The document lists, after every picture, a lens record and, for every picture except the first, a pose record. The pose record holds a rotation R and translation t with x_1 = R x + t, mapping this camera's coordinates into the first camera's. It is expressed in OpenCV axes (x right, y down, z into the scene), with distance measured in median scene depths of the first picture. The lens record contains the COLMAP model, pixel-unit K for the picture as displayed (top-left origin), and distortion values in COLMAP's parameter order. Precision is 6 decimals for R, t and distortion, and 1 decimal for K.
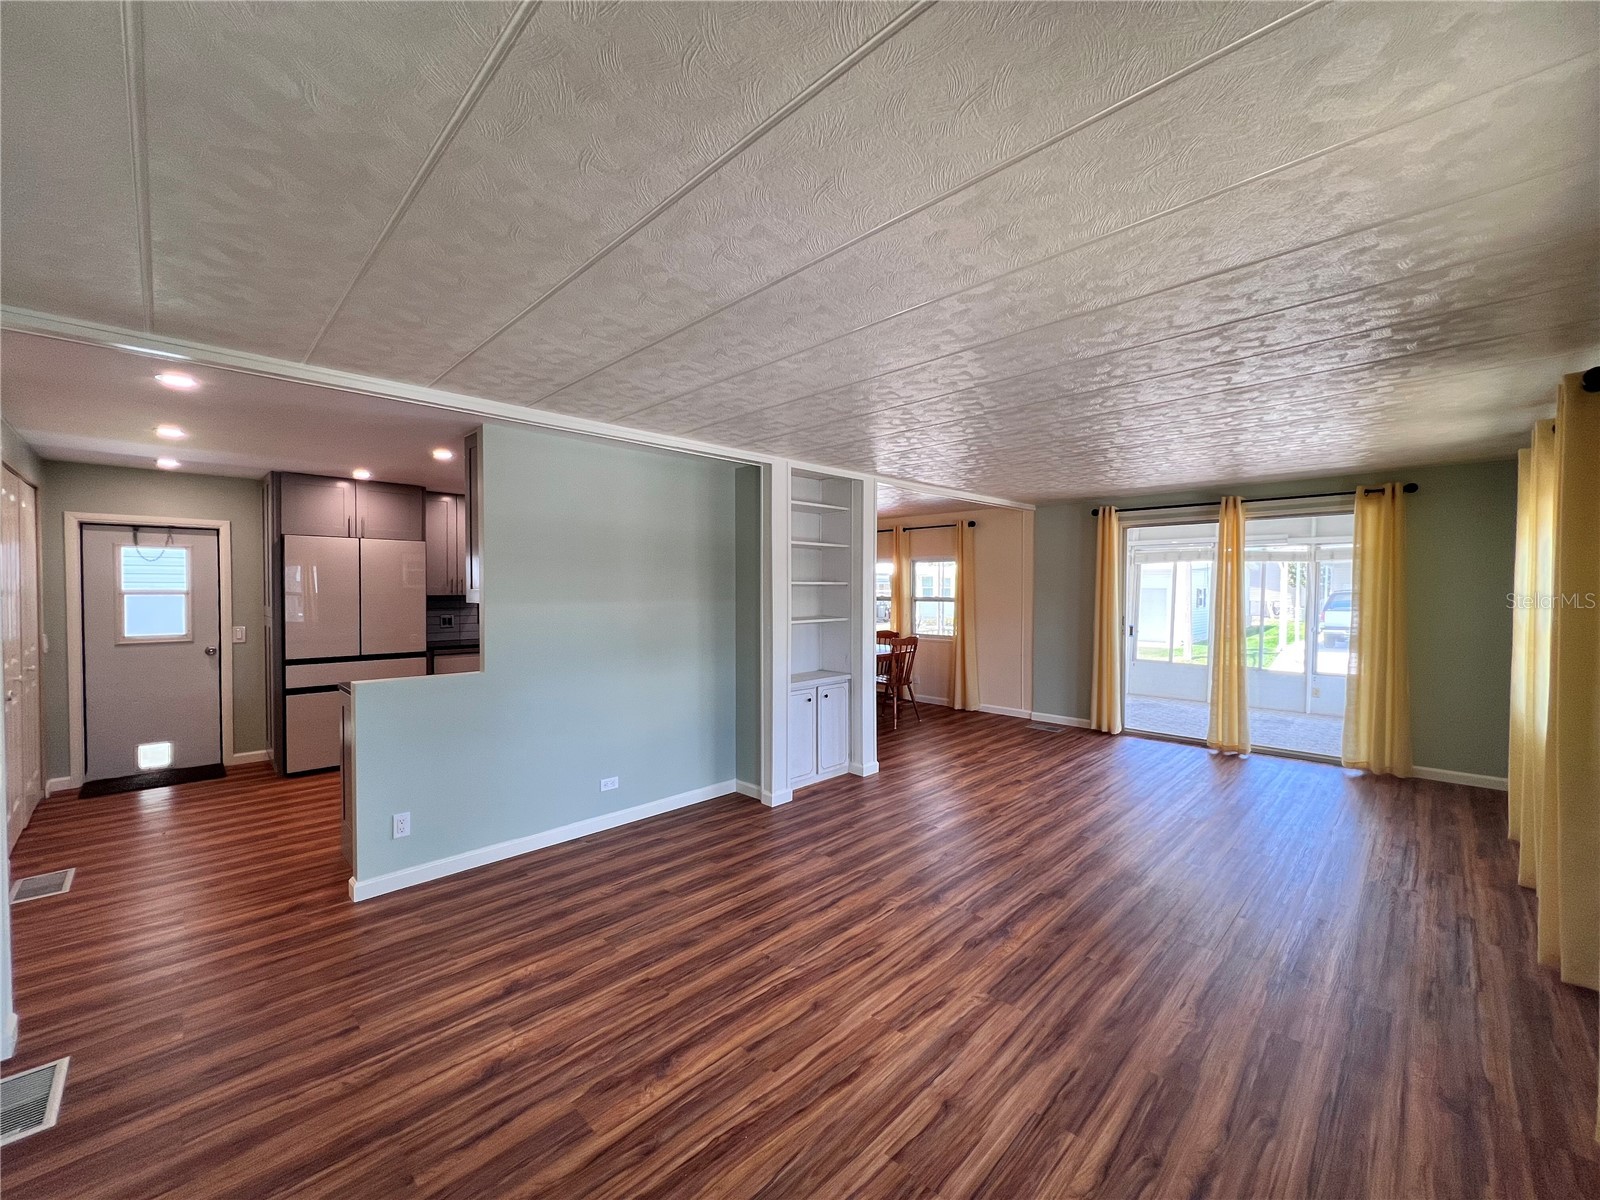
lens RADIAL K [[640.1, 0, 803.7], [0, 640.1, 599.4], [0, 0, 1]] dist [-0.000738, 0.000133]
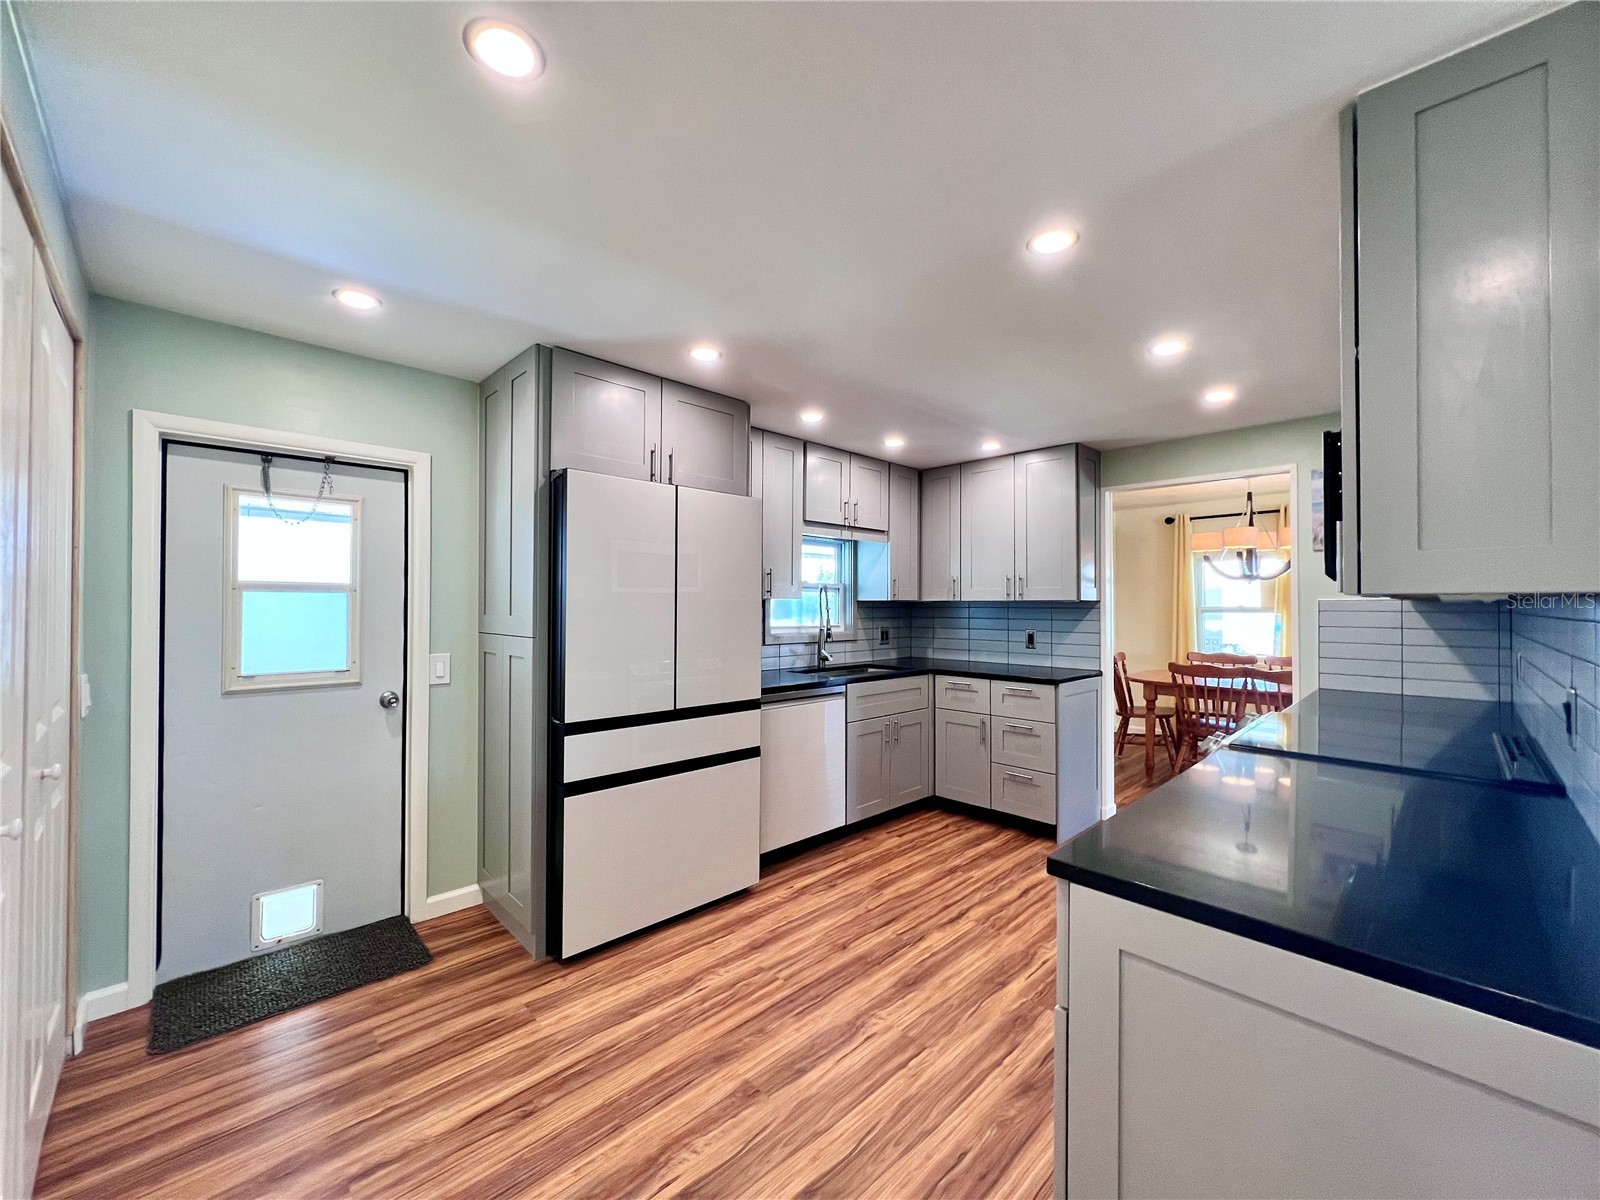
lens RADIAL K [[640.1, 0, 803.7], [0, 640.1, 599.4], [0, 0, 1]] dist [-0.000738, 0.000133]
pose [[0.999871, 0.000171, -0.016041, -0.625688], [-0.000617, 0.999615, -0.027756, 0.013366], [0.016030, 0.027763, 0.999486, 0.517591]]
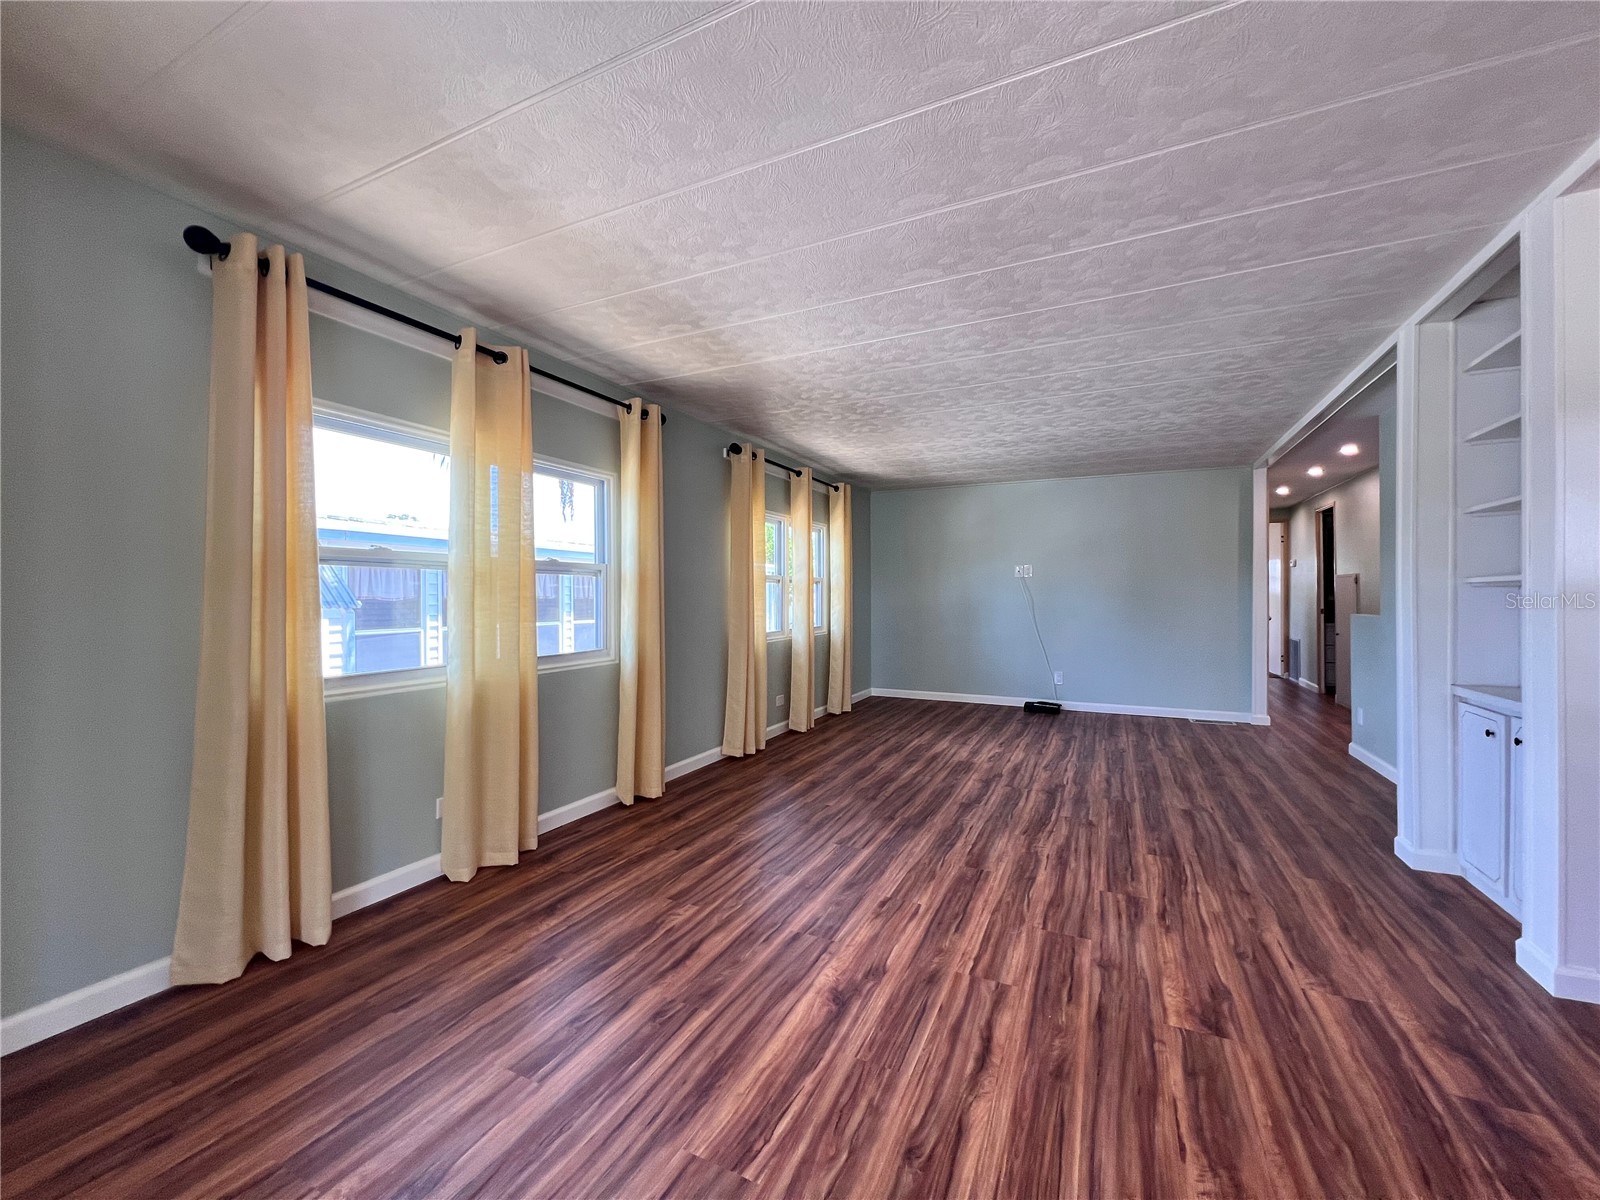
lens RADIAL K [[640.1, 0, 803.7], [0, 640.1, 599.4], [0, 0, 1]] dist [-0.000738, 0.000133]
pose [[-0.944121, 0.005311, -0.329558, 0.679947], [-0.001221, 0.999807, 0.019611, 0.041656], [0.329598, 0.018917, -0.943932, 1.281822]]
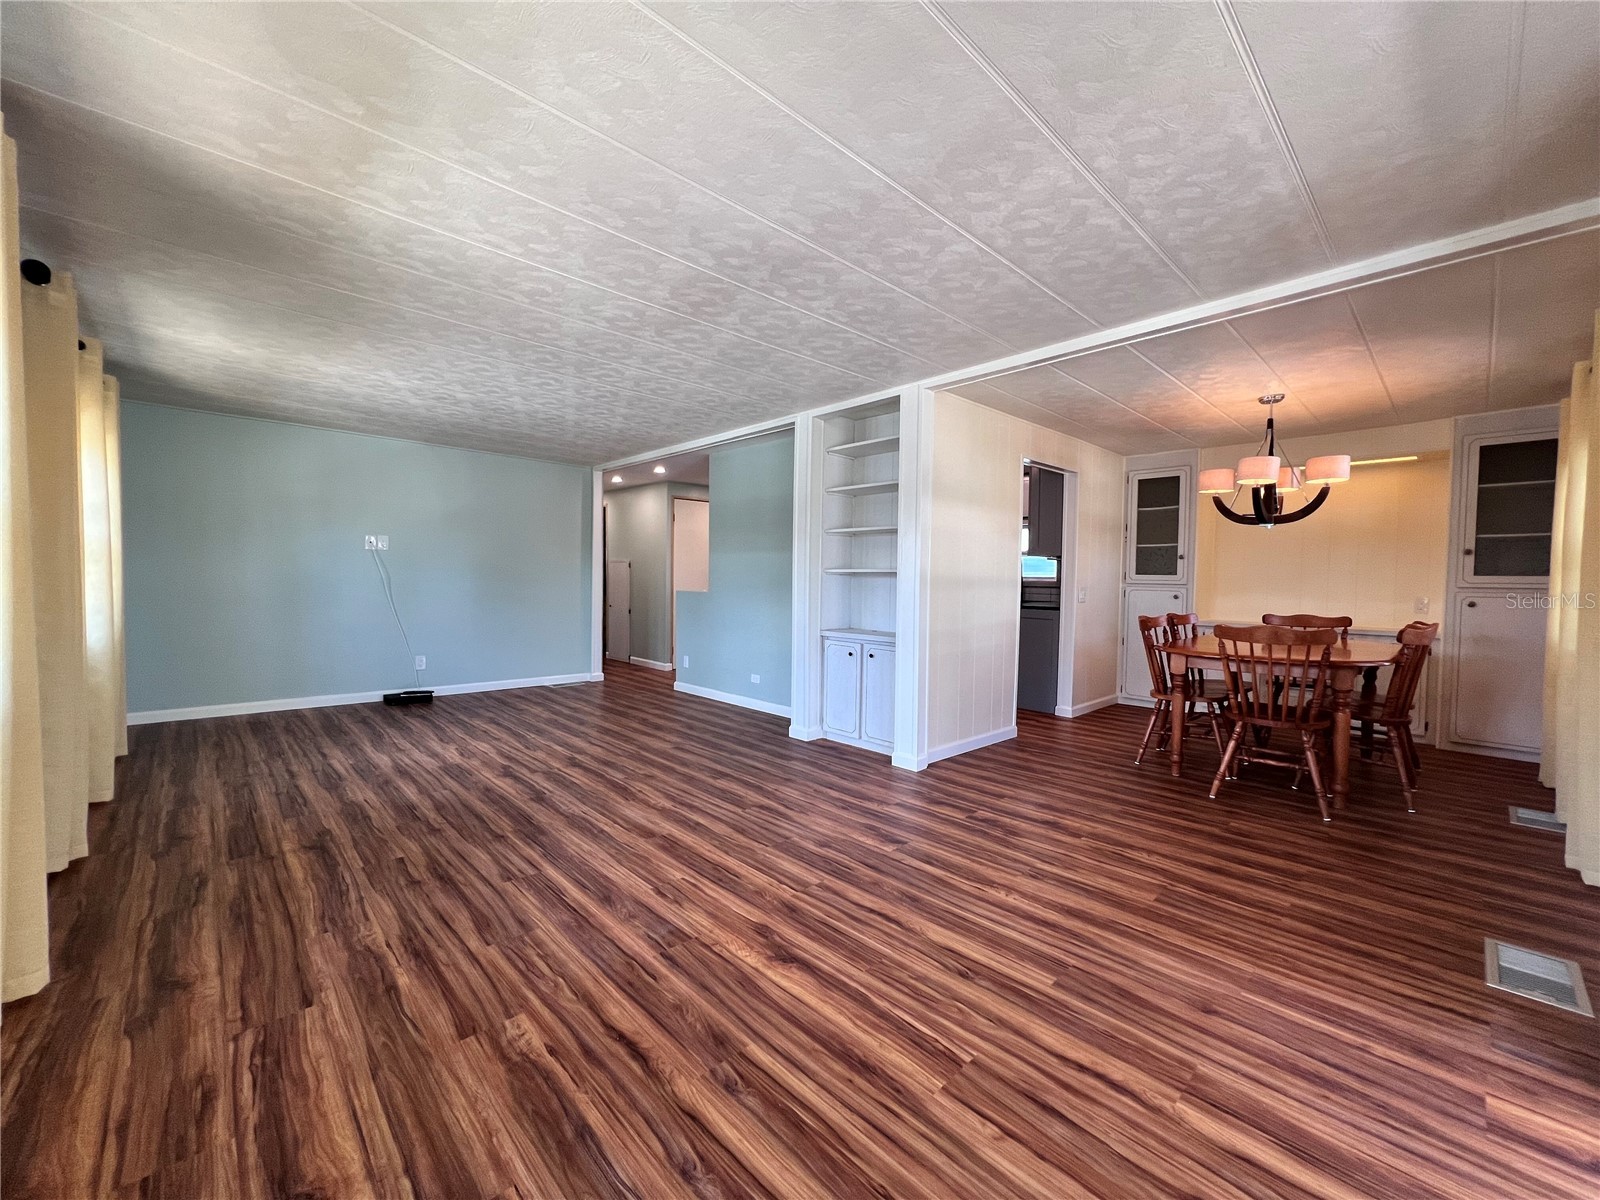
lens RADIAL K [[640.1, 0, 803.7], [0, 640.1, 599.4], [0, 0, 1]] dist [-0.000738, 0.000133]
pose [[-0.028470, 0.031516, -0.999098, 0.933784], [-0.032066, 0.998960, 0.032425, 0.048404], [0.999080, 0.032960, -0.027430, 0.942793]]
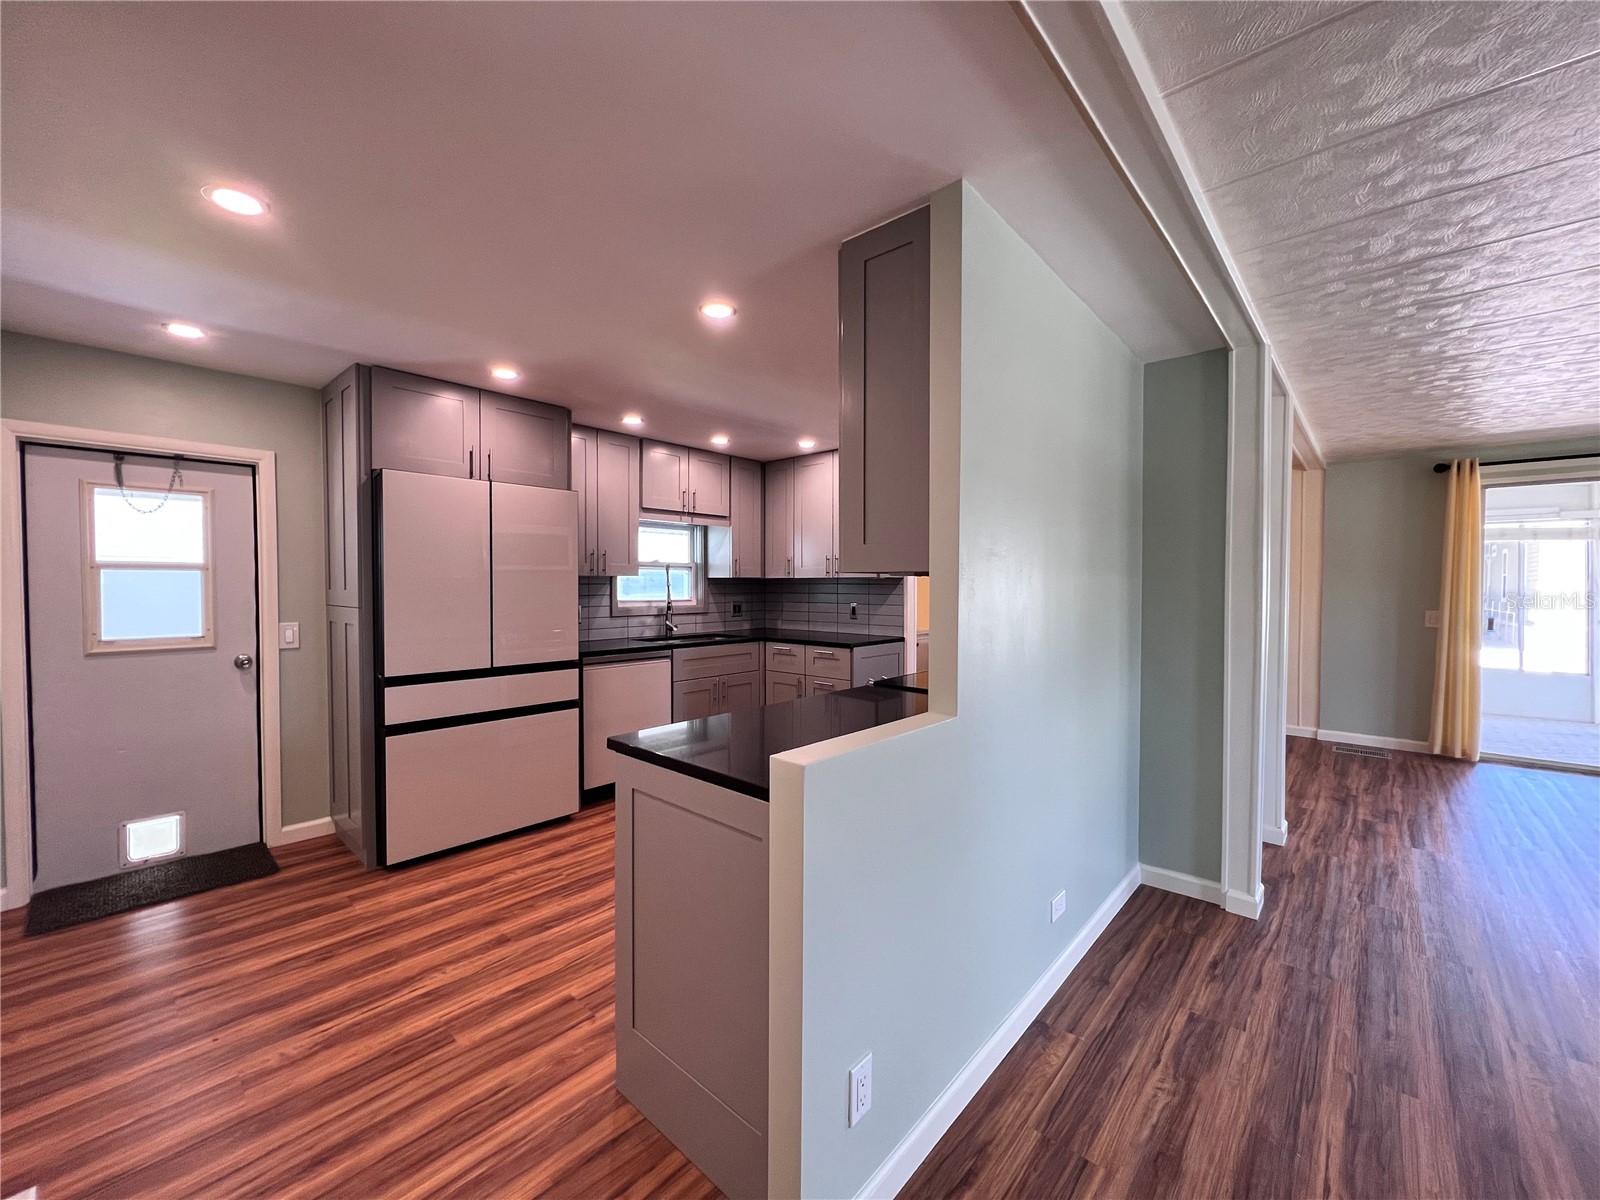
lens RADIAL K [[640.1, 0, 803.7], [0, 640.1, 599.4], [0, 0, 1]] dist [-0.000738, 0.000133]
pose [[0.998639, -0.001843, 0.052117, -0.453067], [0.001490, 0.999976, 0.006807, 0.017912], [-0.052128, -0.006720, 0.998618, 0.384530]]
